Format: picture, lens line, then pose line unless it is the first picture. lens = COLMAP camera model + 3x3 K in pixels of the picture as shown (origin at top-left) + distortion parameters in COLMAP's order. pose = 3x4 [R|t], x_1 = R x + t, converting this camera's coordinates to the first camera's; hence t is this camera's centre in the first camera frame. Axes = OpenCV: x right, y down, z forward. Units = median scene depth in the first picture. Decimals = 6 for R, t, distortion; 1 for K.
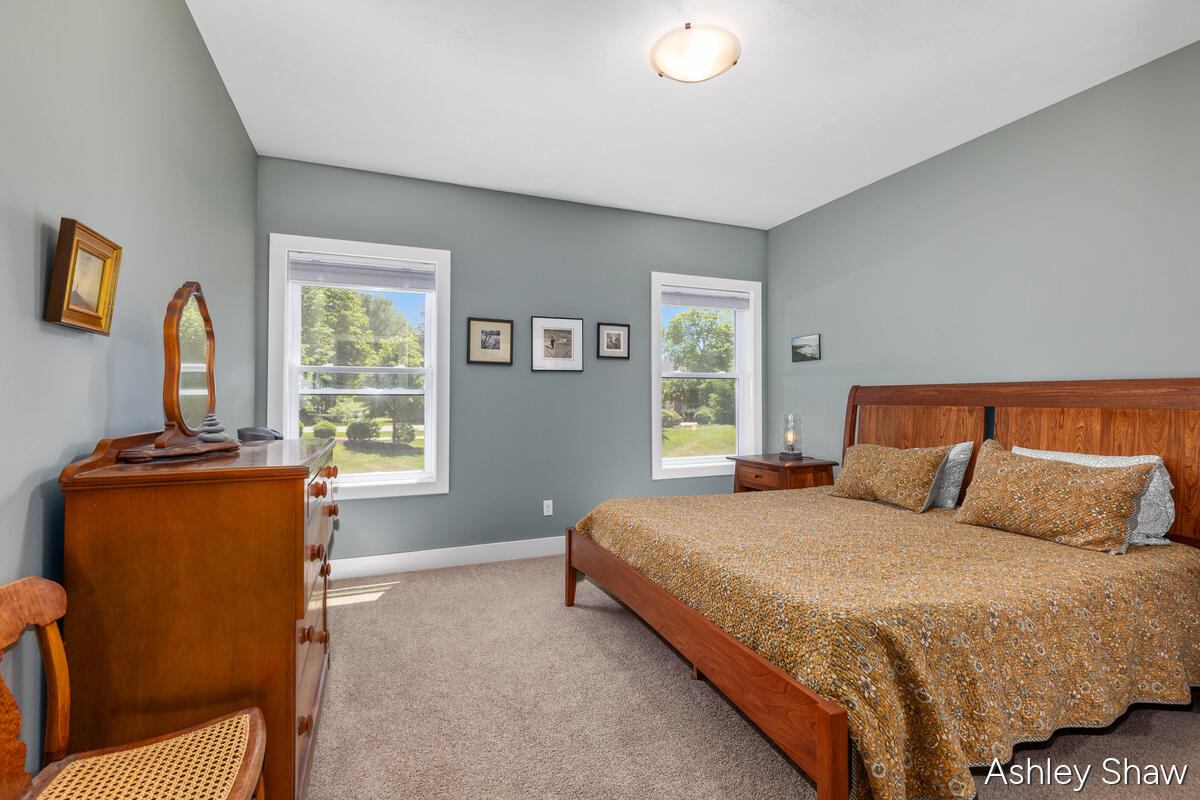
lens RADIAL K [[550.4, 0, 604.4], [0, 550.4, 395.7], [0, 0, 1]] dist [-0.003647, 0.000276]
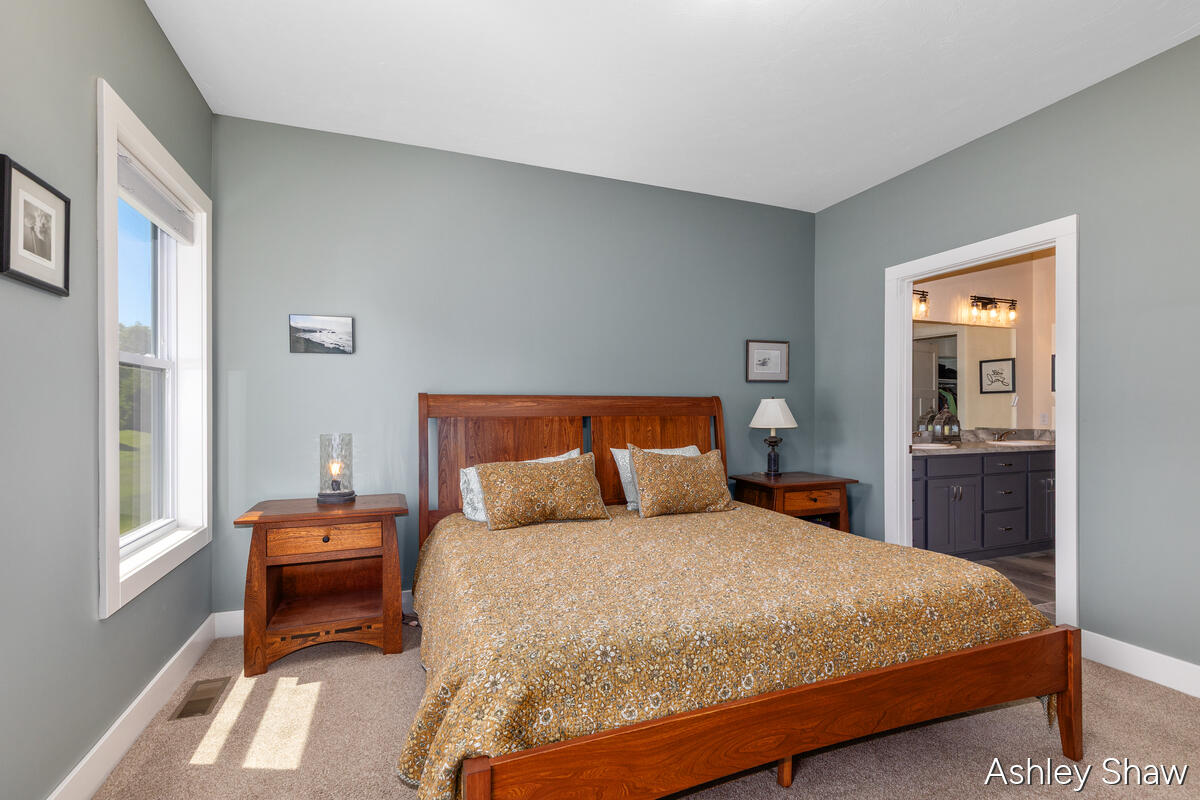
lens RADIAL K [[550.4, 0, 627.6], [0, 550.4, 416.3], [0, 0, 1]] dist [-0.003647, 0.000276]
pose [[-0.022844, -0.011603, 0.999672, -0.321821], [-0.003629, 0.999927, 0.011524, 0.004109], [-0.999732, -0.003364, -0.022884, 0.676873]]
